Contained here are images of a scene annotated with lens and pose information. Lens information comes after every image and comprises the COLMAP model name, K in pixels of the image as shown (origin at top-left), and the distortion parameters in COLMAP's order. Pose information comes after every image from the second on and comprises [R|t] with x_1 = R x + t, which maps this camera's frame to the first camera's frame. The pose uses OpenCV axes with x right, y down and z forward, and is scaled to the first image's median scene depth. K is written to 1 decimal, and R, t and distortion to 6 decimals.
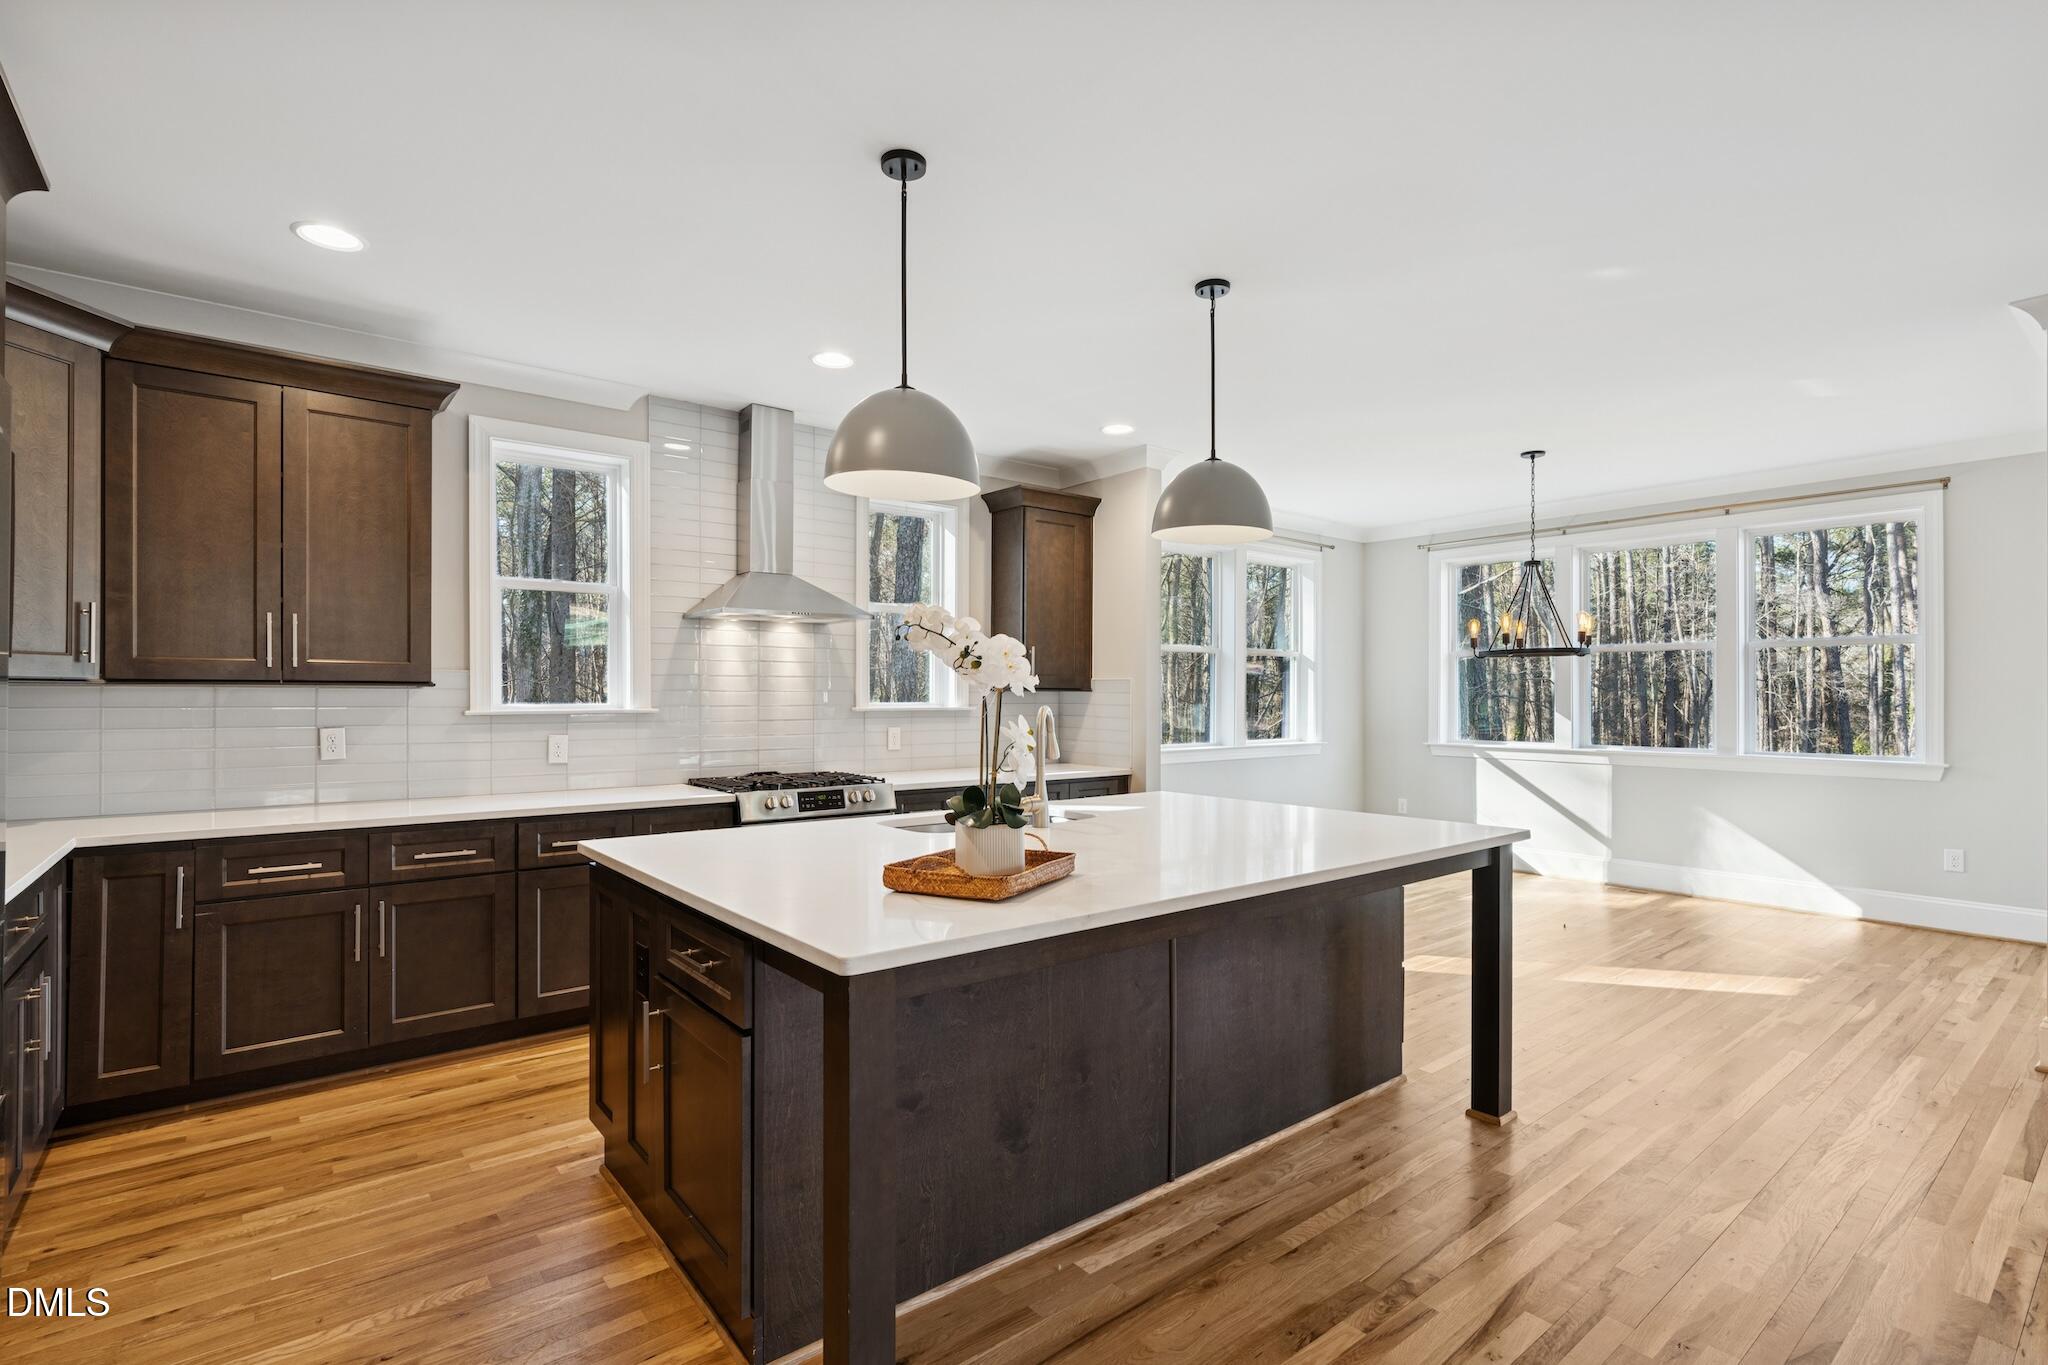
lens RADIAL K [[955.6, 0, 1034.4], [0, 955.6, 696.4], [0, 0, 1]] dist [-0.000732, 0.000803]
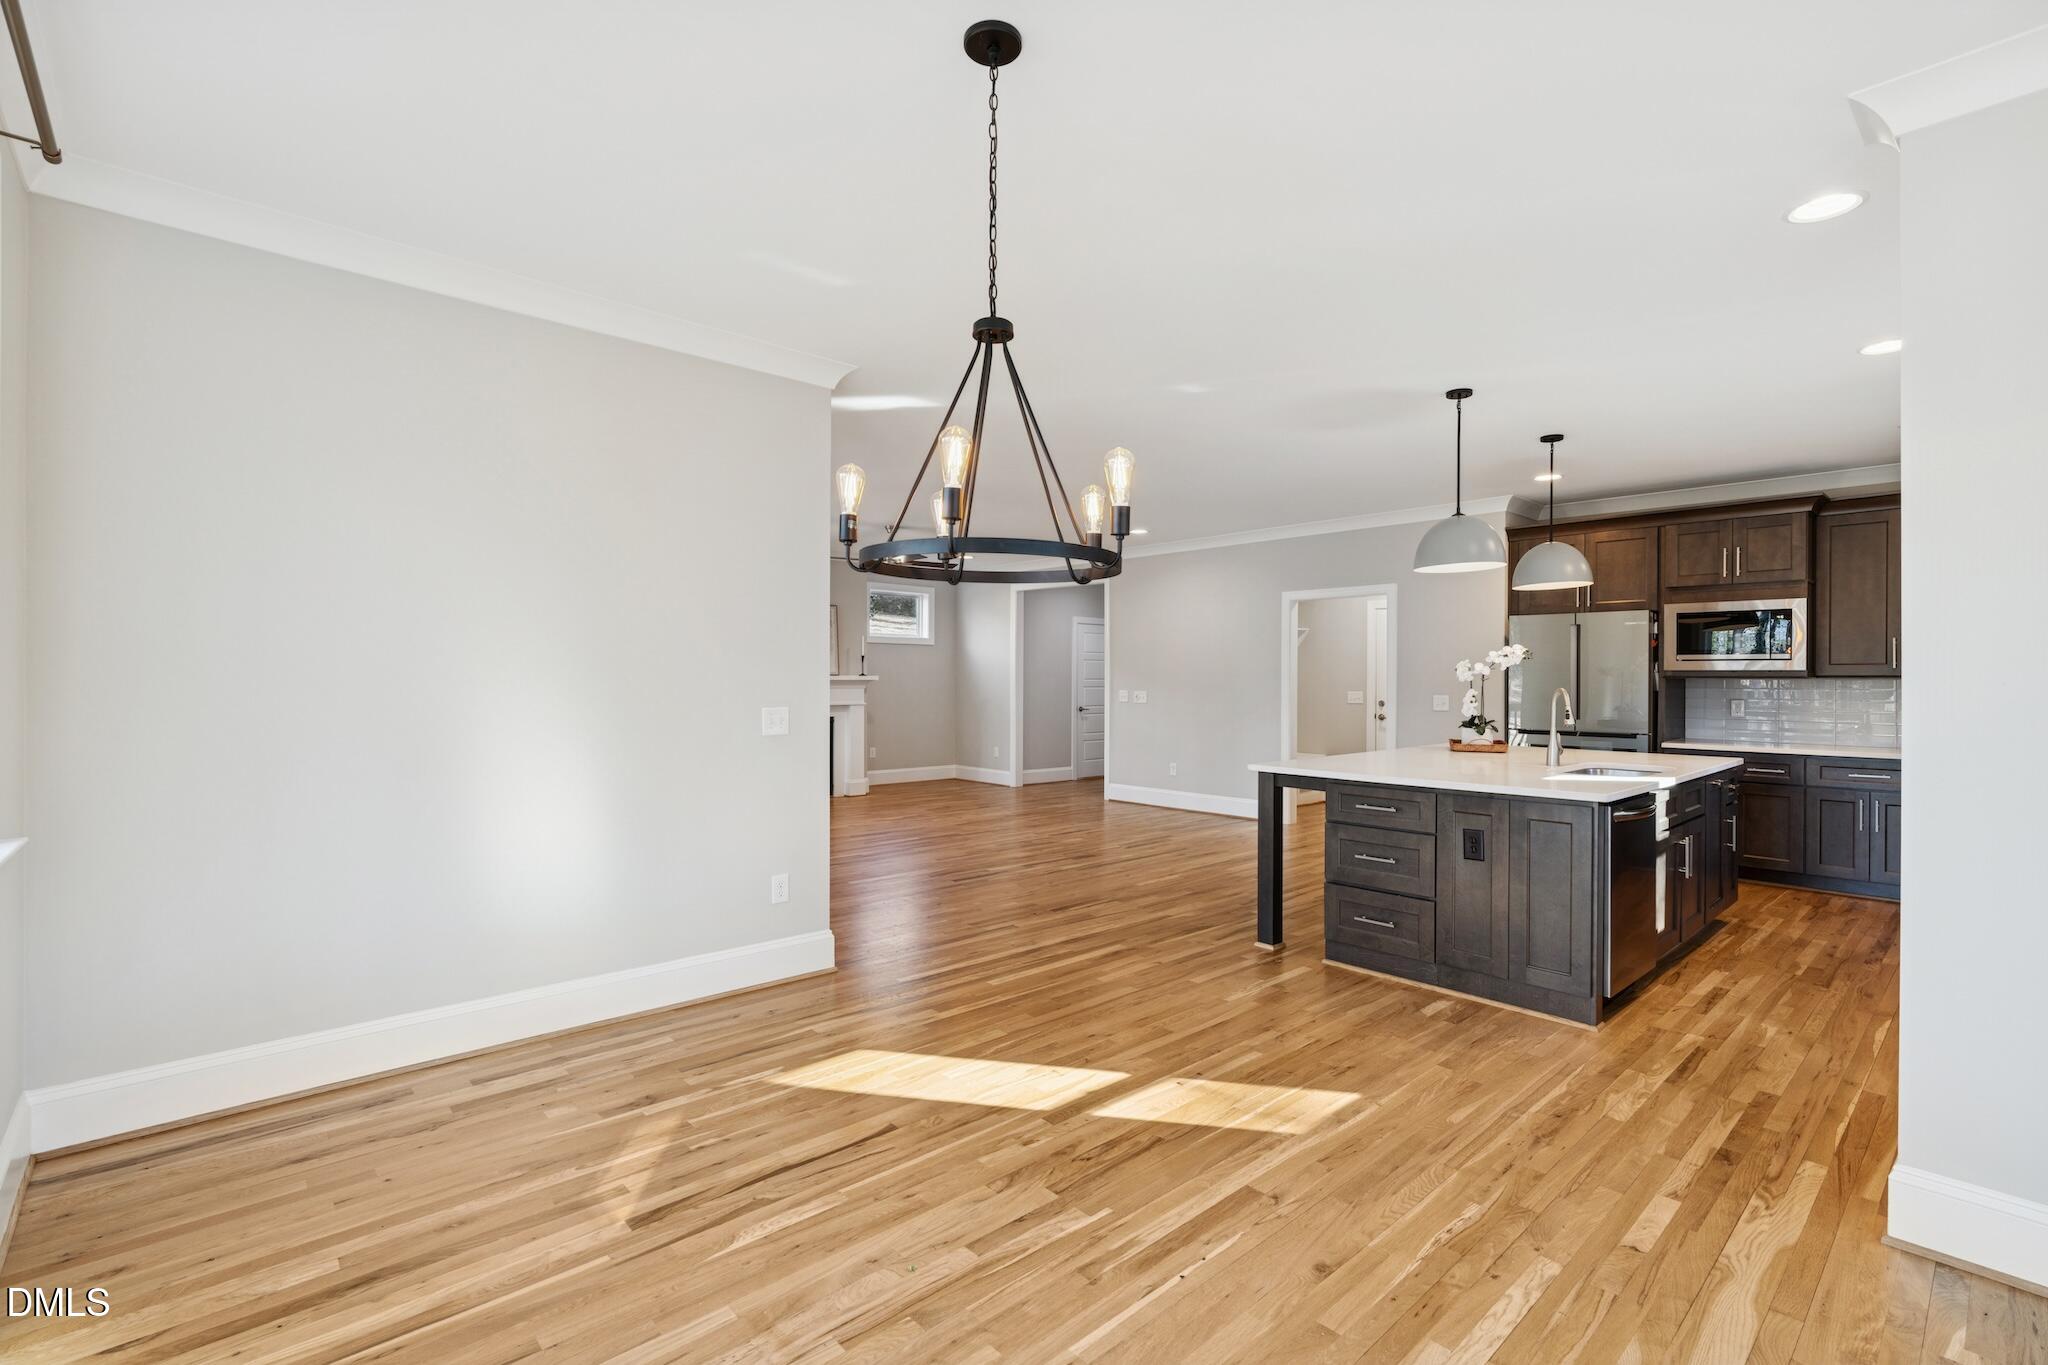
lens RADIAL K [[915.4, 0, 1027.0], [0, 915.4, 679.2], [0, 0, 1]] dist [-0.005212, 0.000010]
pose [[-0.998636, -0.006701, -0.051775, 0.649912], [-0.006725, 0.999977, 0.000282, 0.000692], [0.051772, 0.000630, -0.998659, 1.686490]]
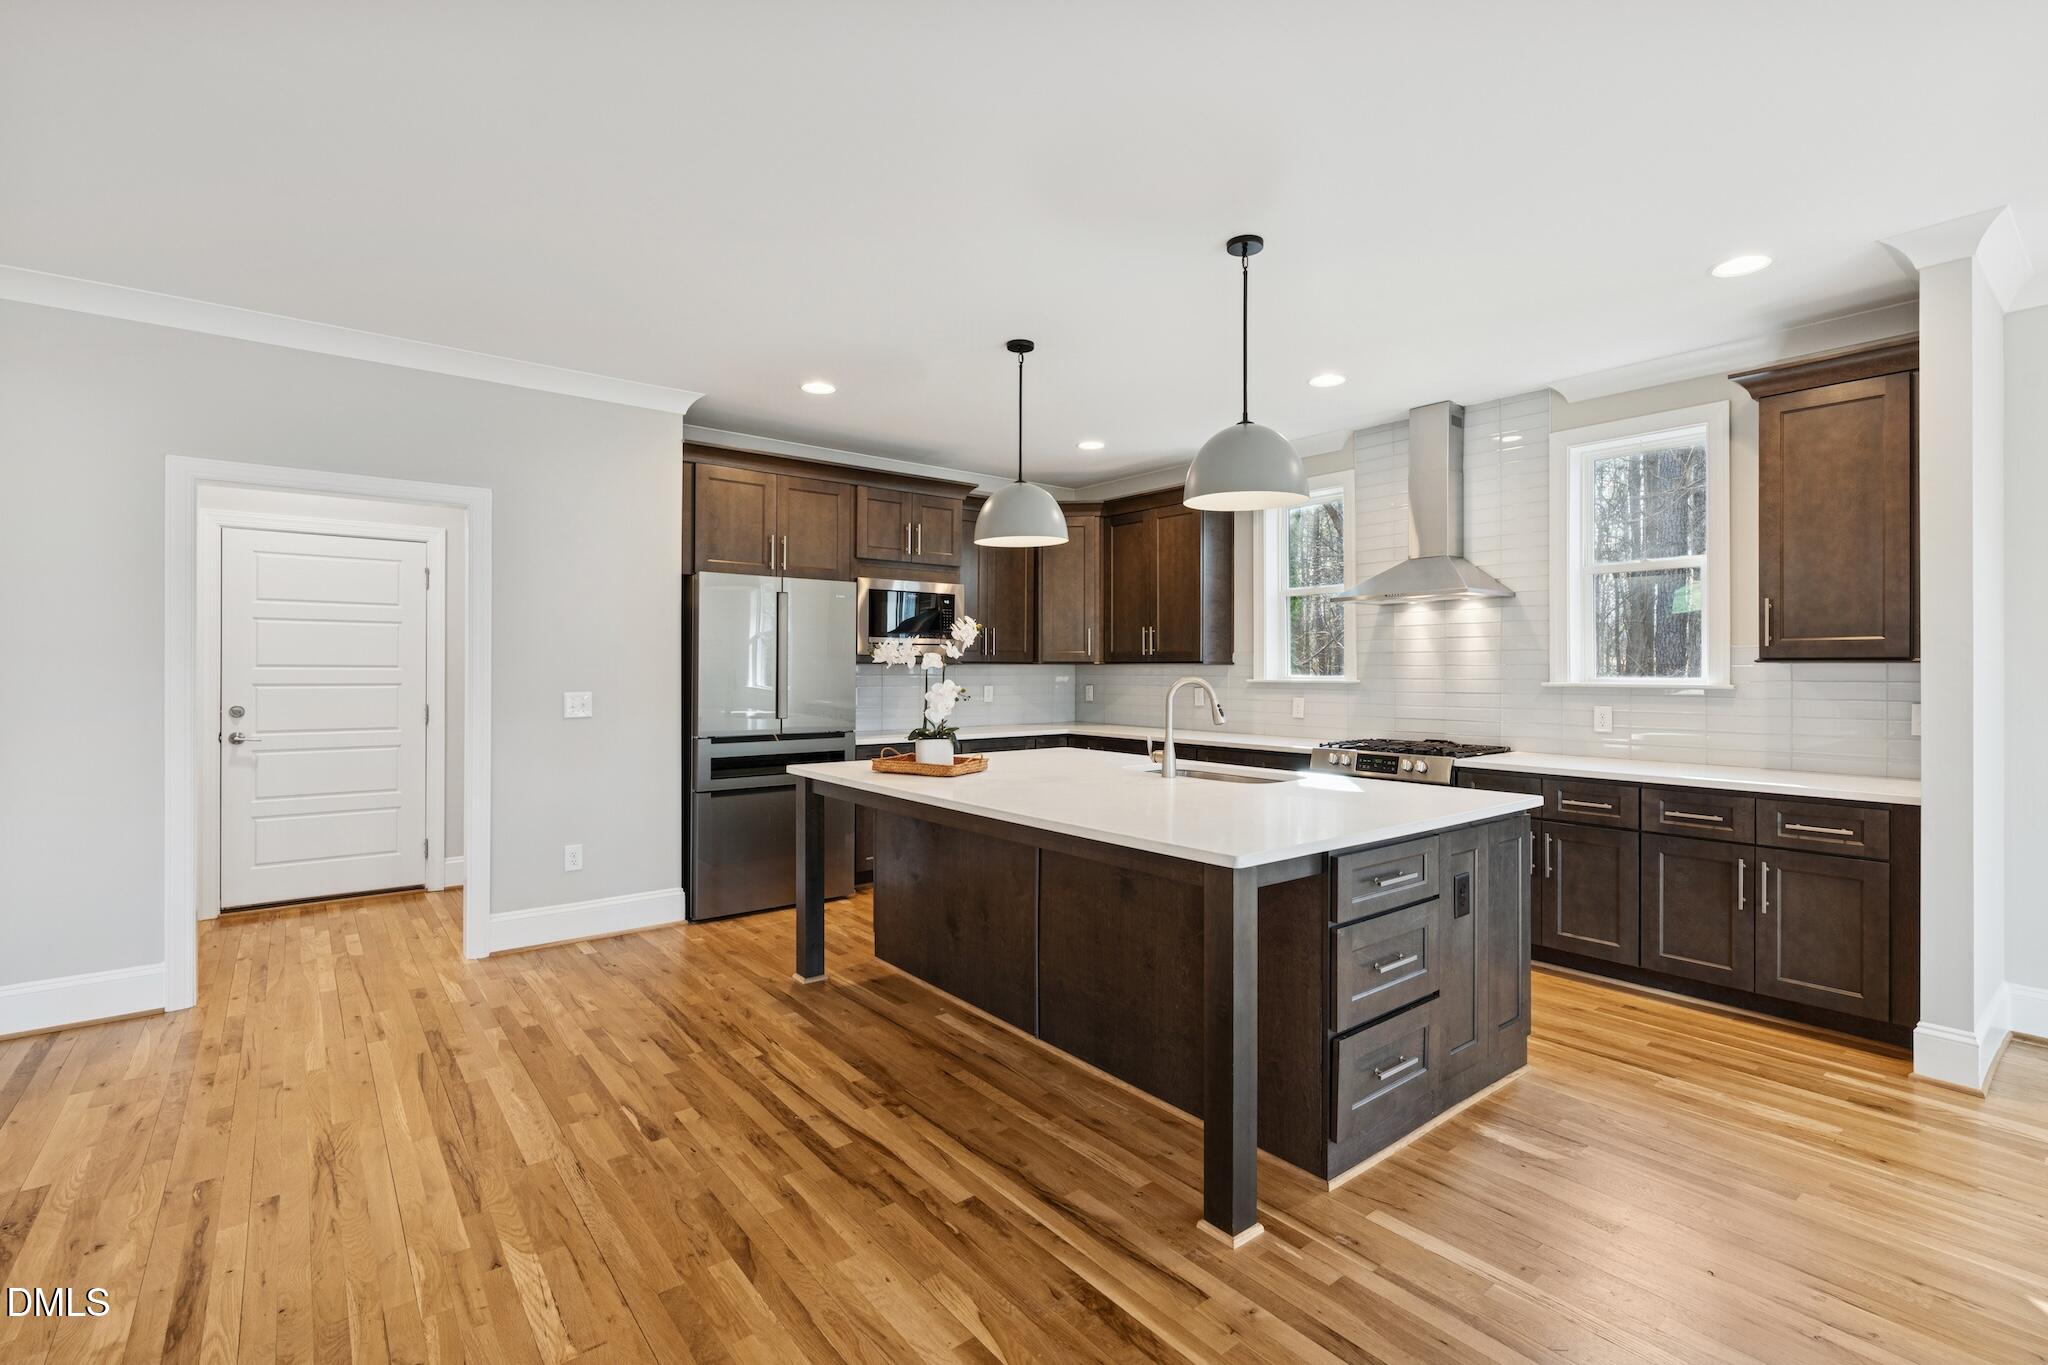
lens RADIAL K [[932.8, 0, 1035.9], [0, 932.8, 673.5], [0, 0, 1]] dist [-0.001330, 0.000700]
pose [[-0.004865, 0.003463, -0.999982, 0.818062], [-0.001614, 0.999993, 0.003471, 0.000884], [0.999987, 0.001631, -0.004859, 0.577075]]
